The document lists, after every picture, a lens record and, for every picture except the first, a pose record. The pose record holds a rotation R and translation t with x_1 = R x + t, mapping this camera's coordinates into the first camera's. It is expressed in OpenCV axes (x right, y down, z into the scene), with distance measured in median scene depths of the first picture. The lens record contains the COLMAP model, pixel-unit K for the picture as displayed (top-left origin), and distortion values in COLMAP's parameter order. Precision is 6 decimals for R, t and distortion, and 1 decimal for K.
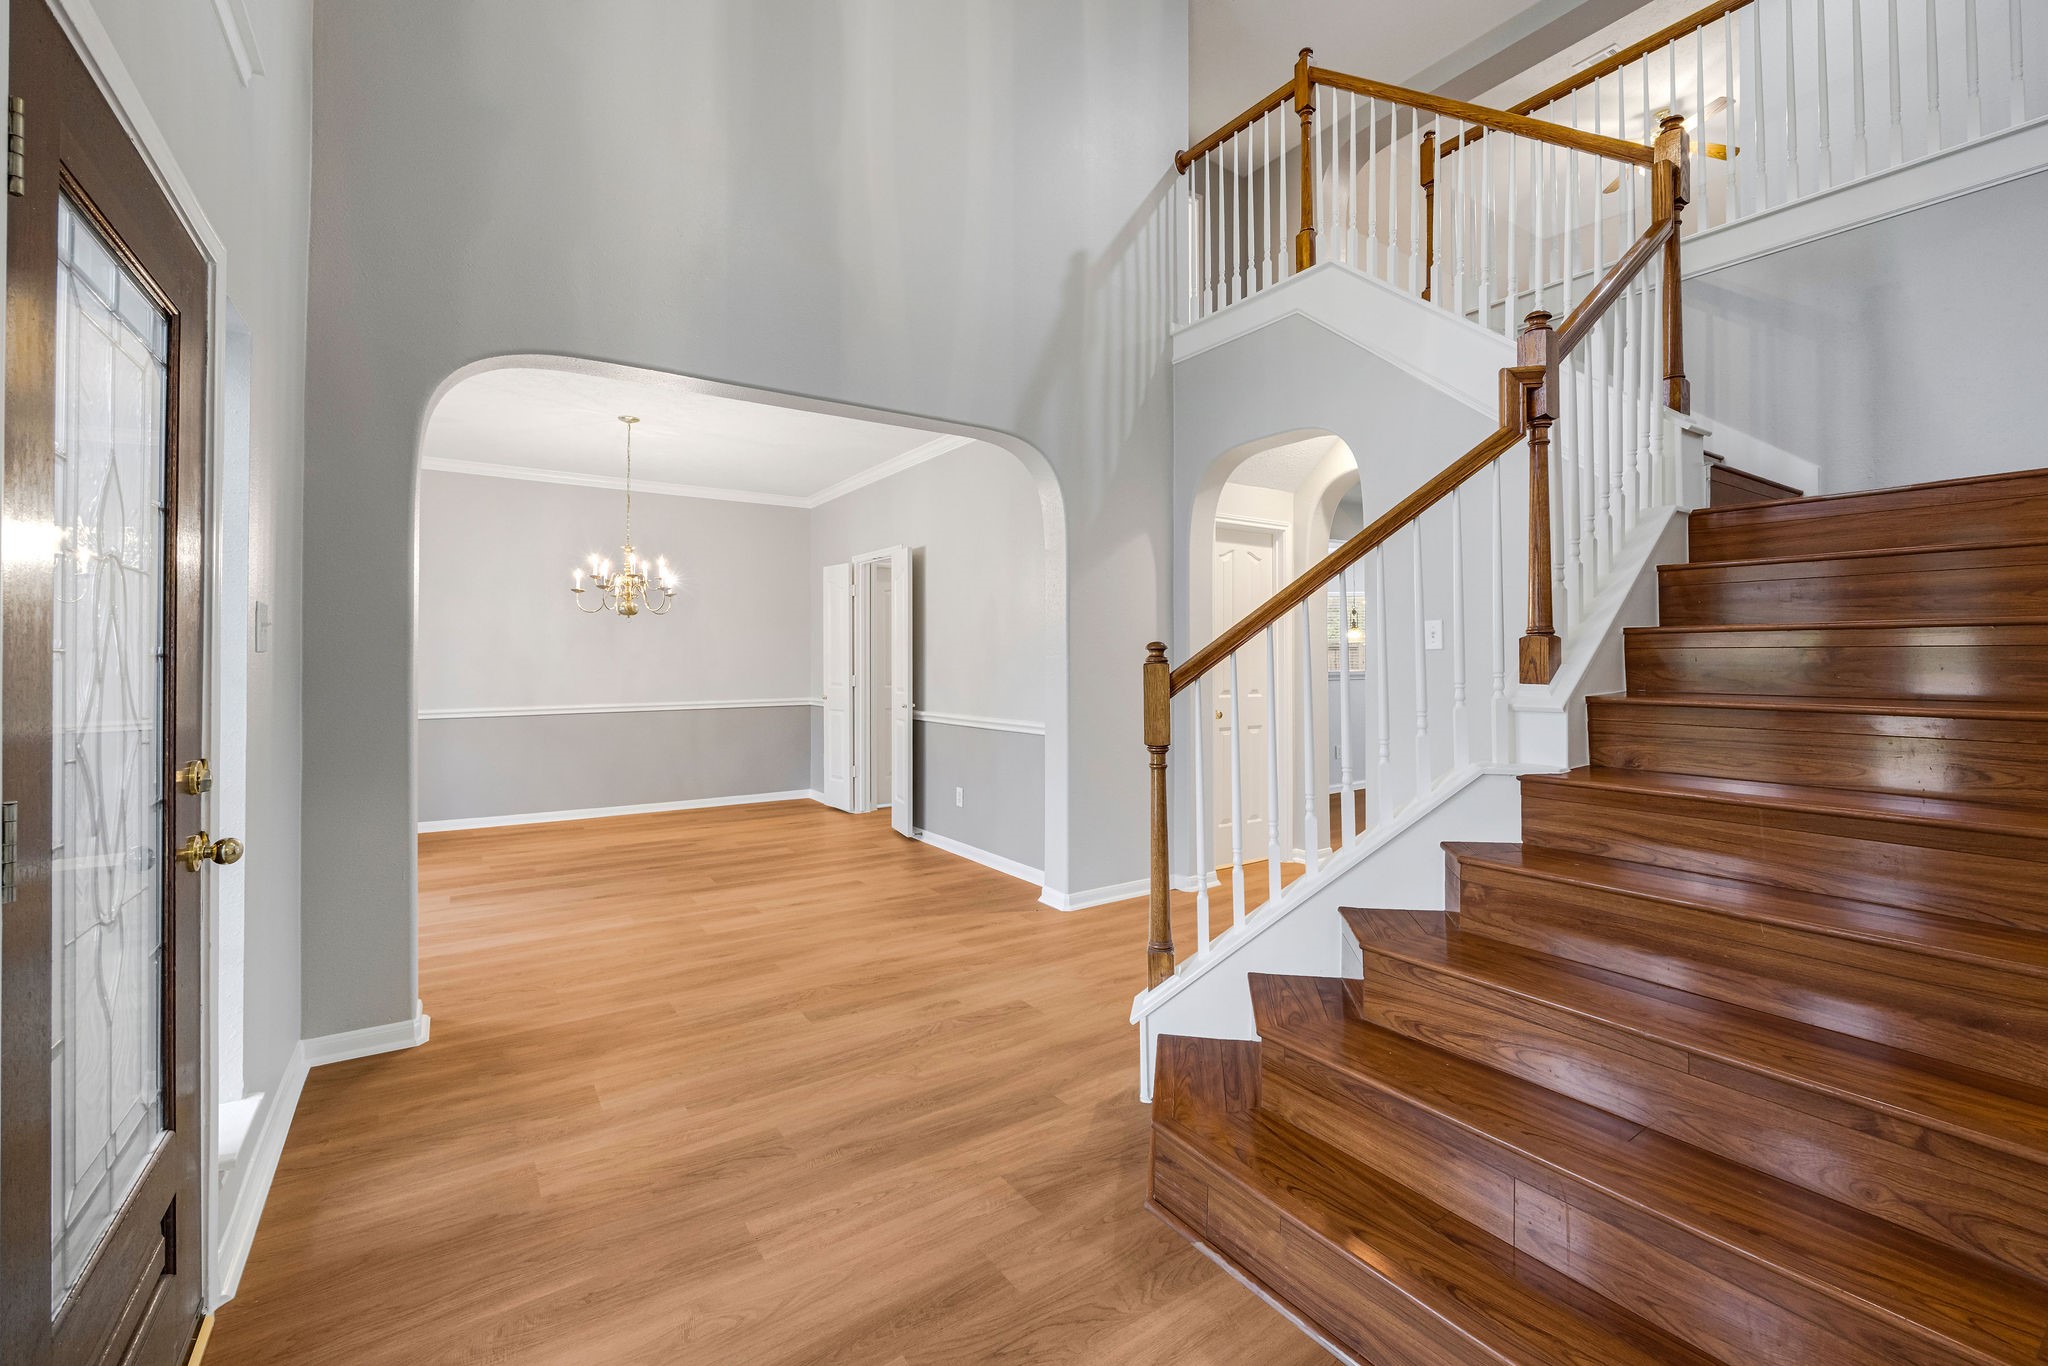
lens RADIAL K [[823.3, 0, 1014.9], [0, 823.3, 671.2], [0, 0, 1]] dist [-0.001351, -0.000176]
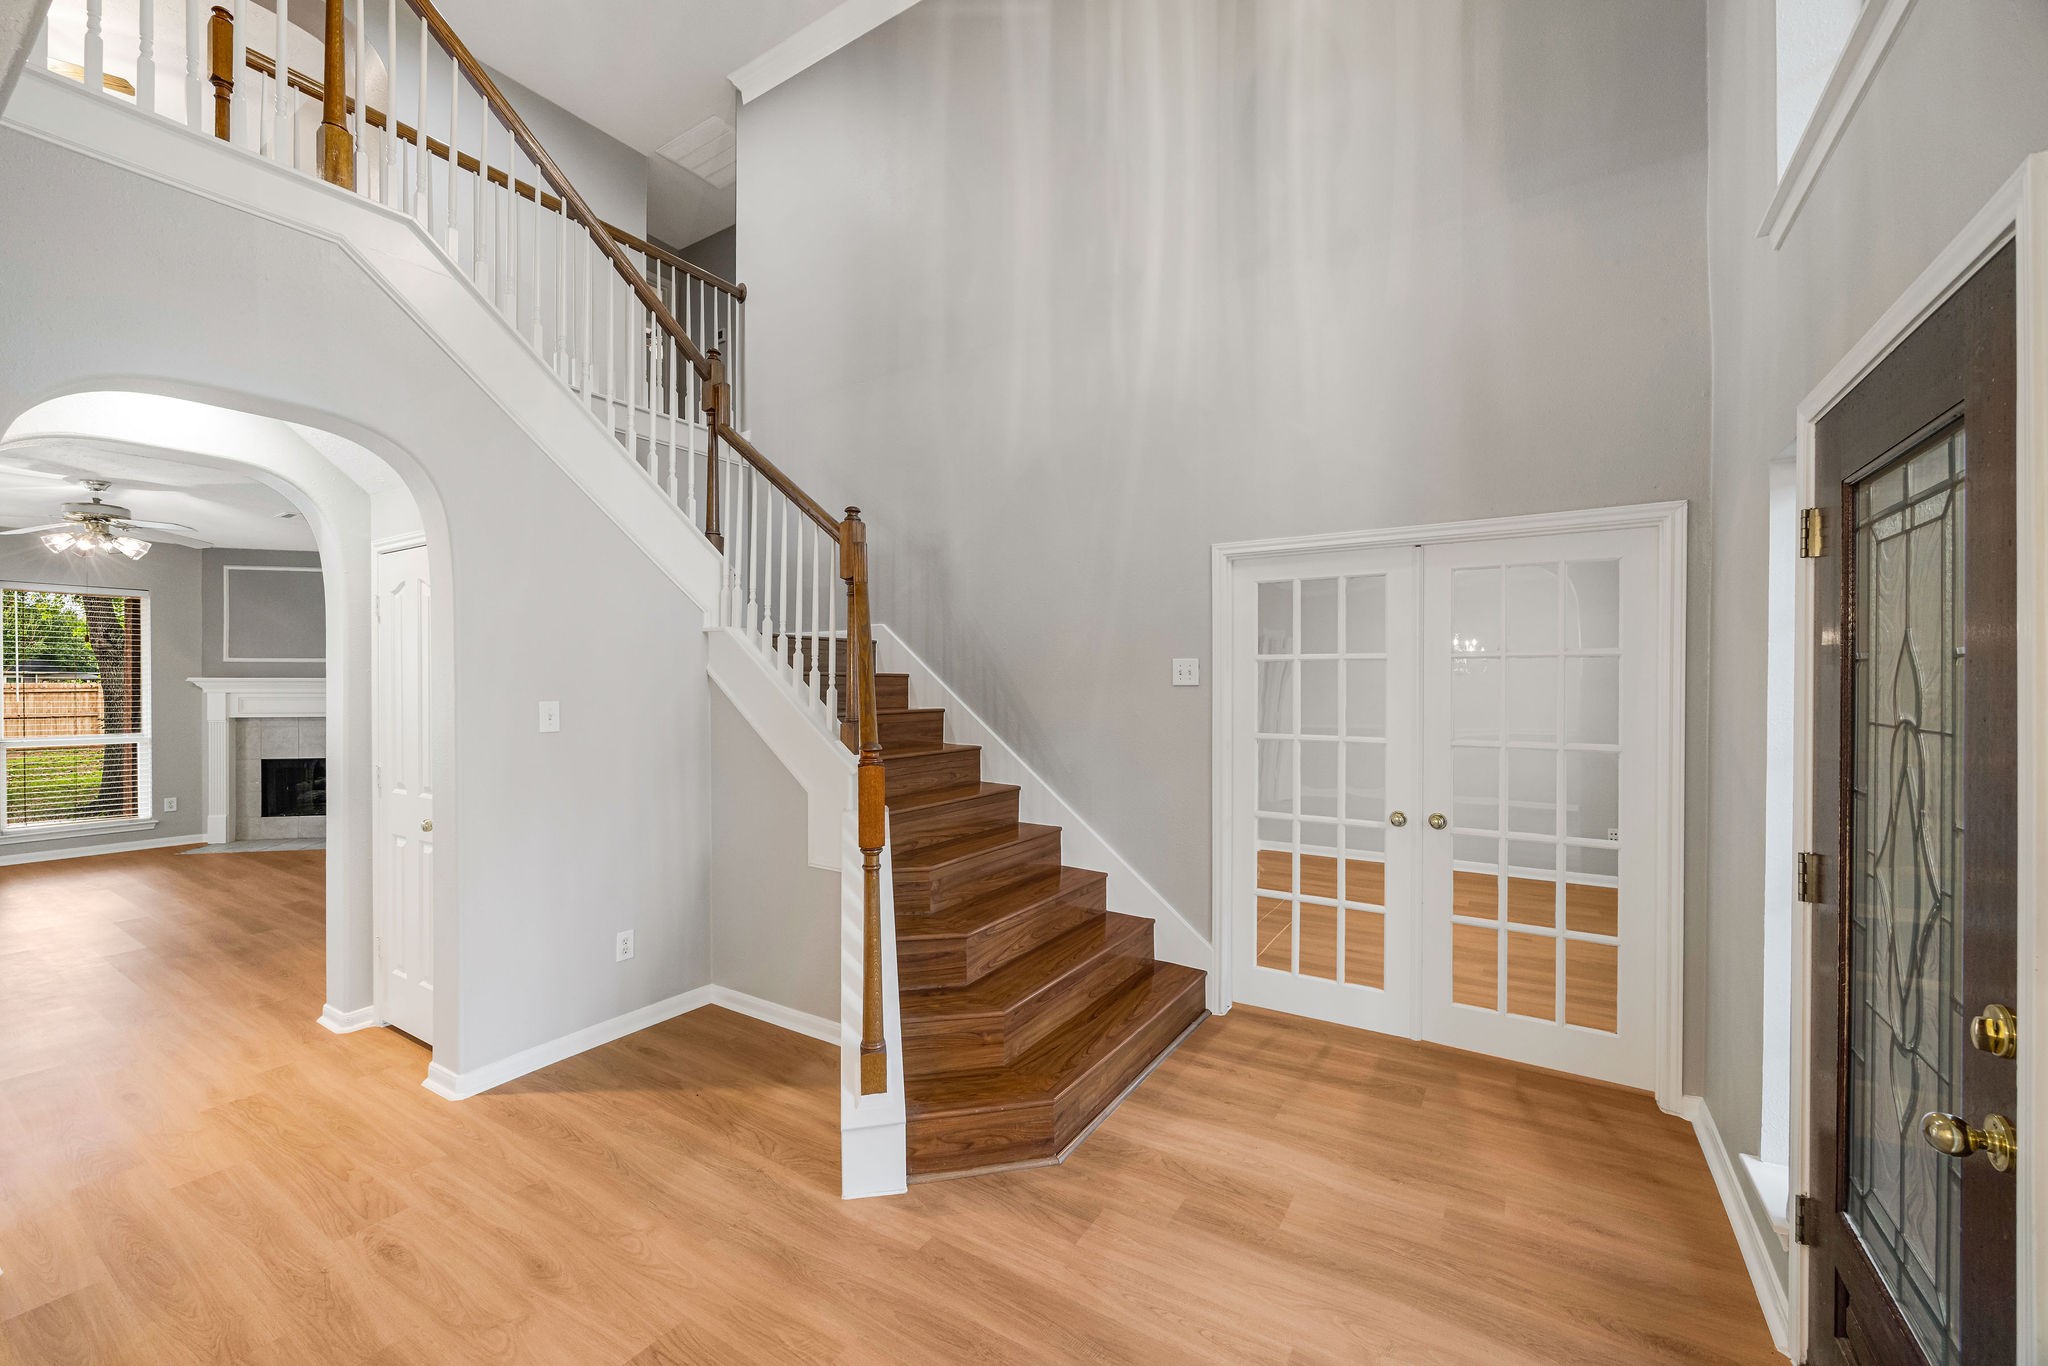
lens RADIAL K [[810.3, 0, 1024.0], [0, 810.3, 683.0], [0, 0, 1]] dist [-0.002052, -0.000168]
pose [[-0.409634, 0.007756, 0.912217, -1.017186], [-0.001894, 0.999954, -0.009352, -0.118535], [-0.912248, -0.005558, -0.409601, 1.585743]]
